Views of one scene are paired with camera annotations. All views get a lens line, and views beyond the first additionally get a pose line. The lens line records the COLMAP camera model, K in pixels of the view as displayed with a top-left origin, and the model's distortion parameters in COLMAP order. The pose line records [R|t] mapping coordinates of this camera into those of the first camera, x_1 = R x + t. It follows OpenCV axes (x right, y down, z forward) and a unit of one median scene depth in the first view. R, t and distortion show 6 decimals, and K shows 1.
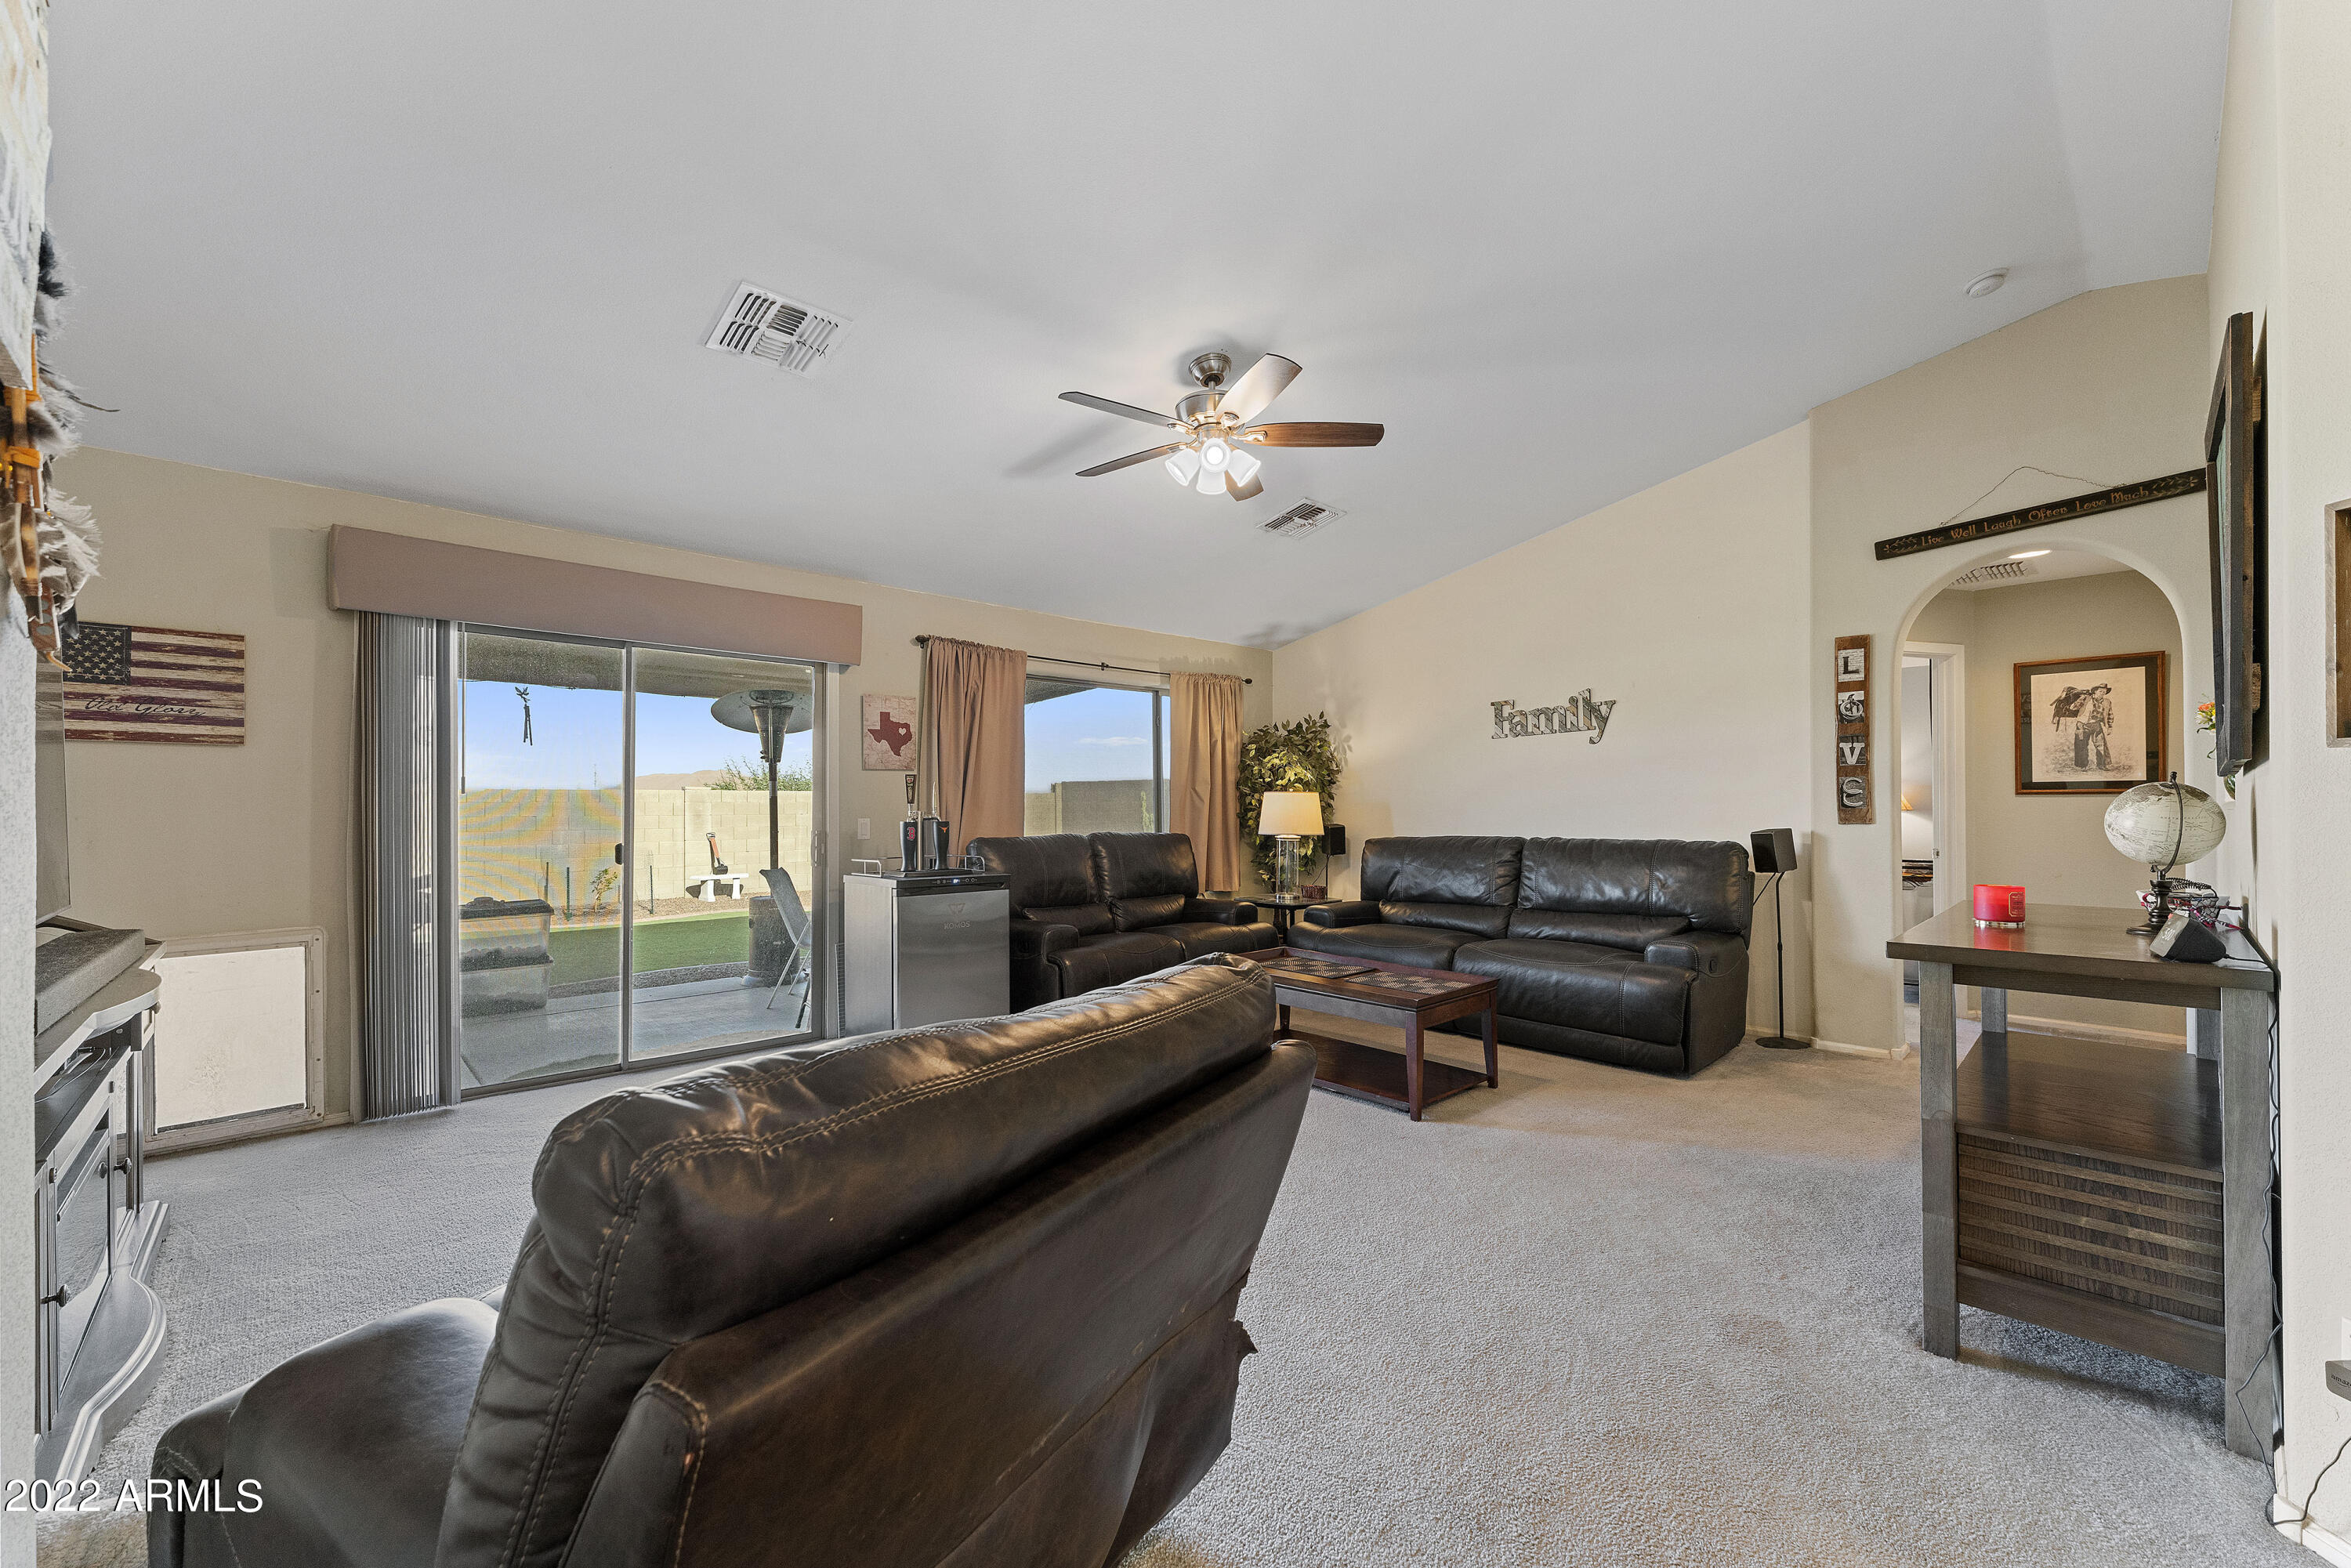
lens RADIAL K [[912.9, 0, 1181.0], [0, 912.9, 800.7], [0, 0, 1]] dist [-0.000300, -0.000006]
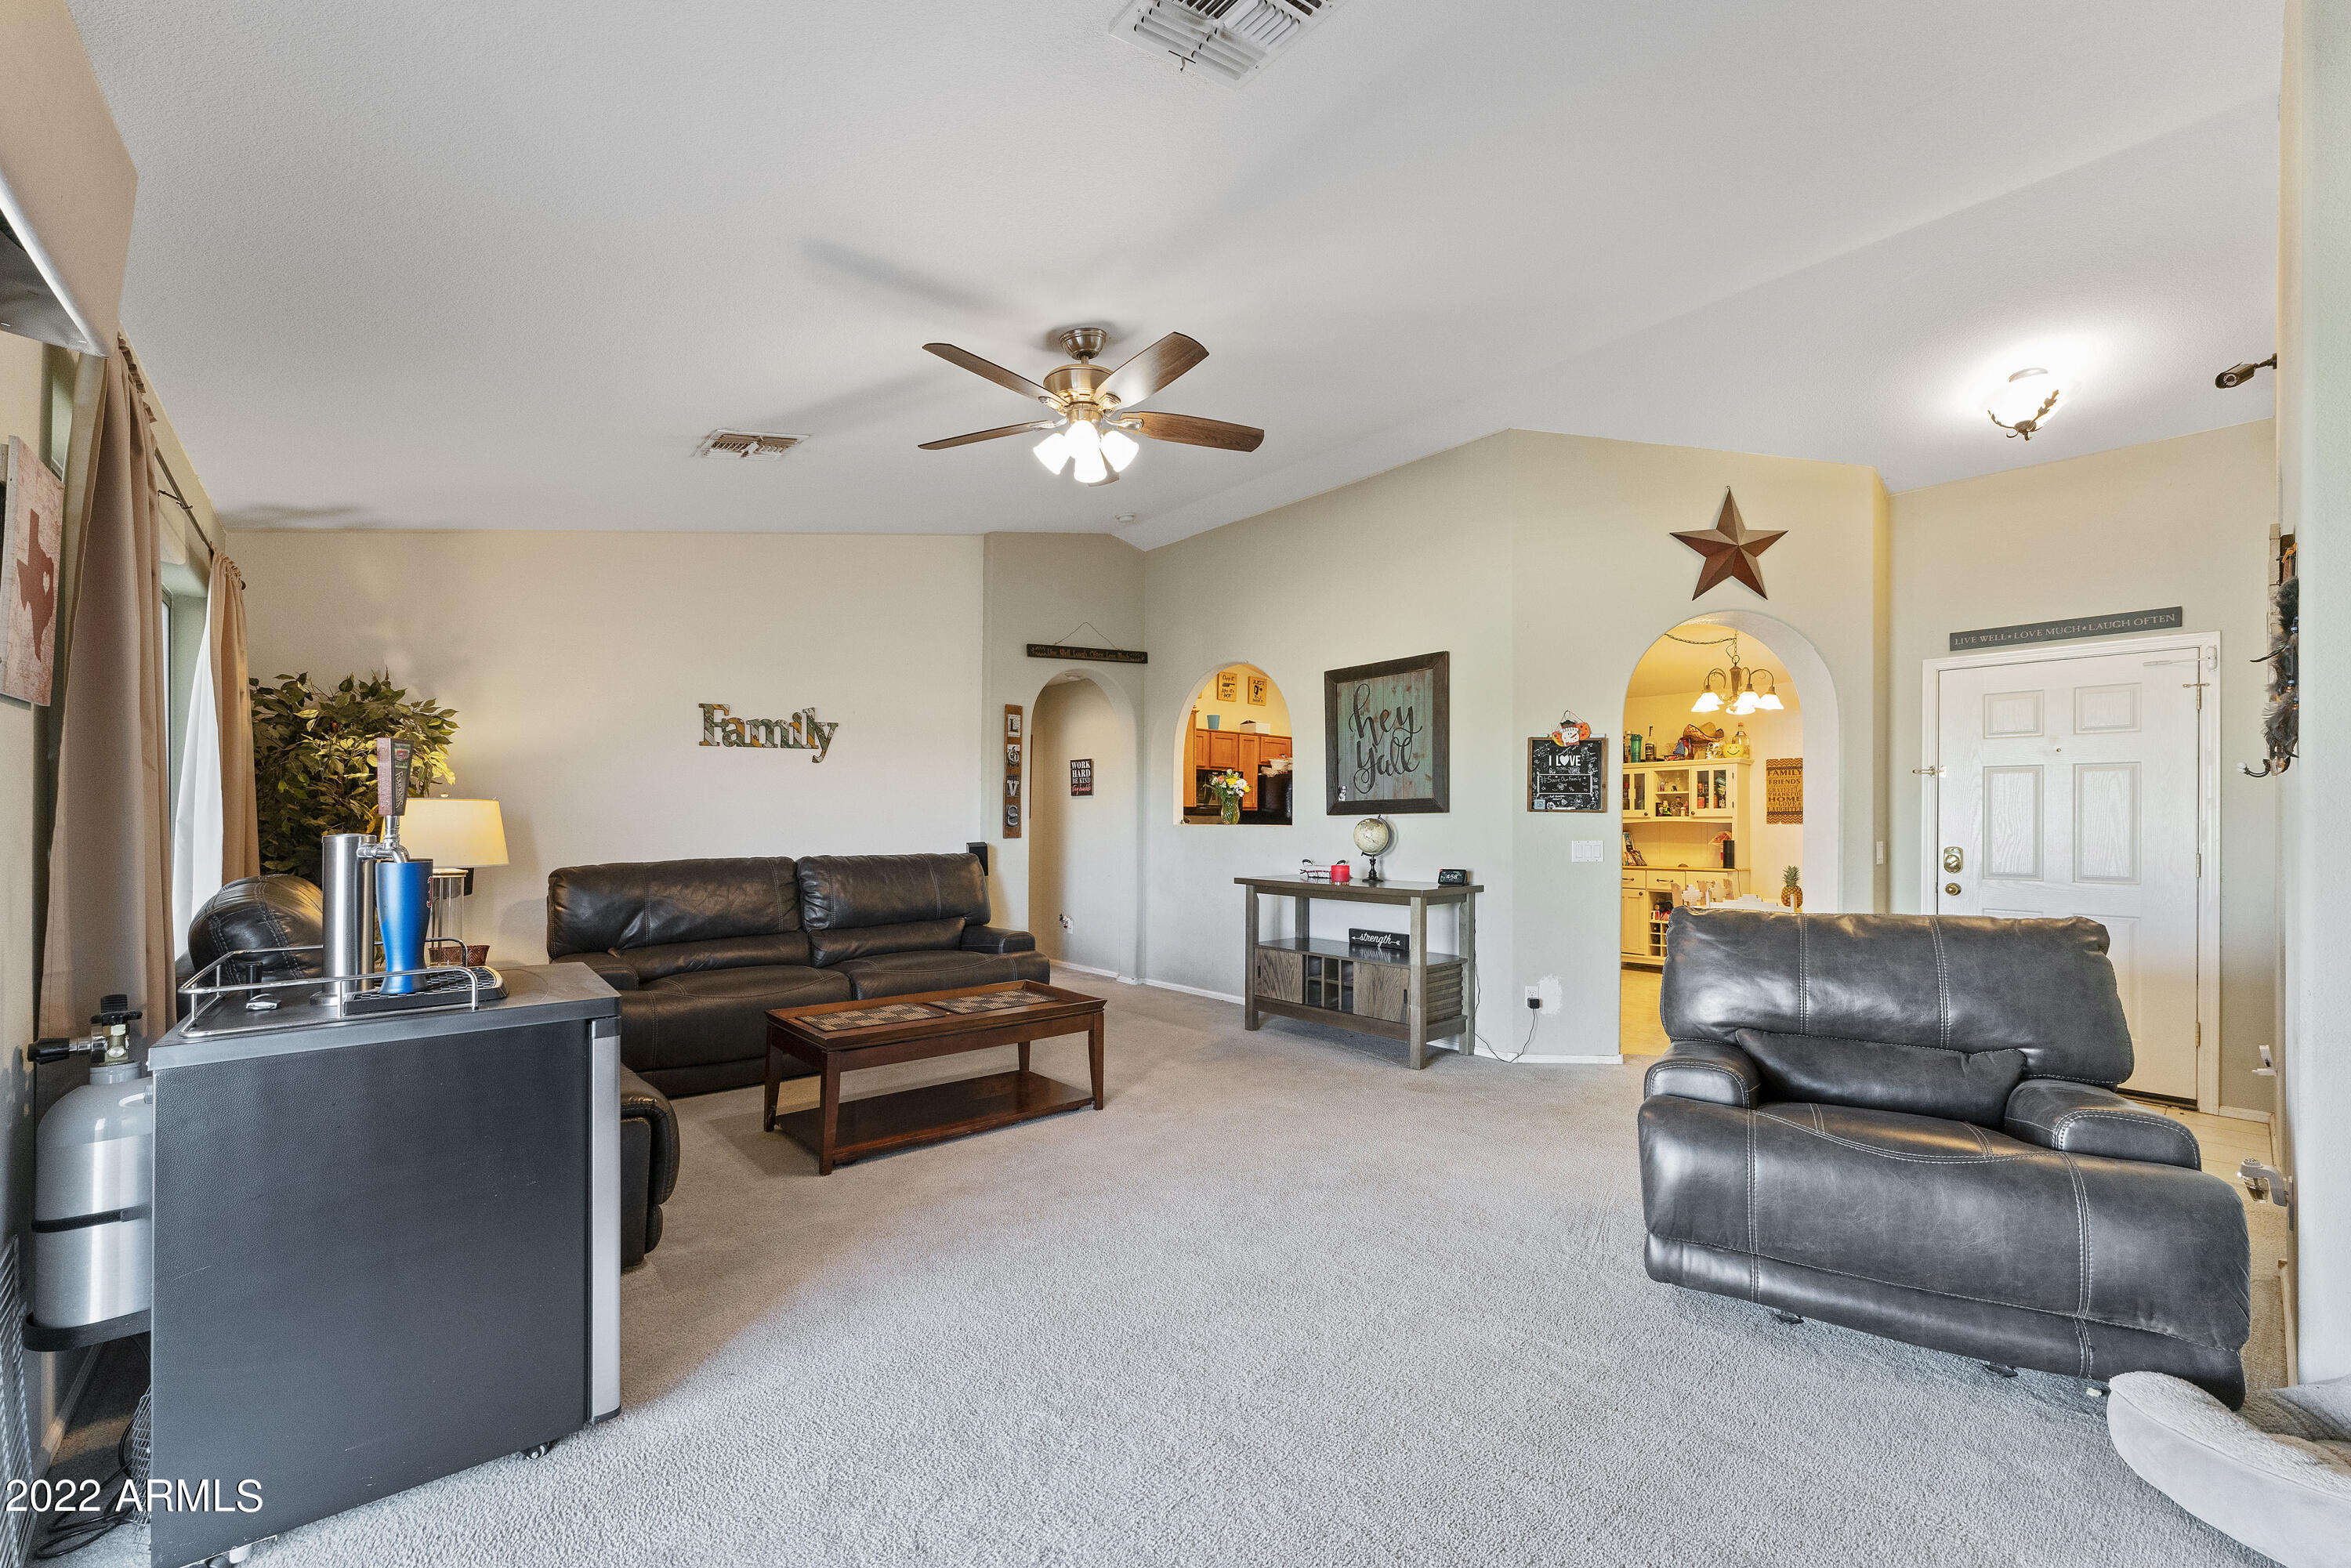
lens RADIAL K [[941.6, 0, 1167.2], [0, 941.6, 821.4], [0, 0, 1]] dist [-0.000354, -0.000002]
pose [[0.054867, 0.002206, 0.998491, -0.647017], [-0.015974, 0.999872, -0.001331, -0.001936], [-0.998366, -0.015877, 0.054896, 0.621088]]
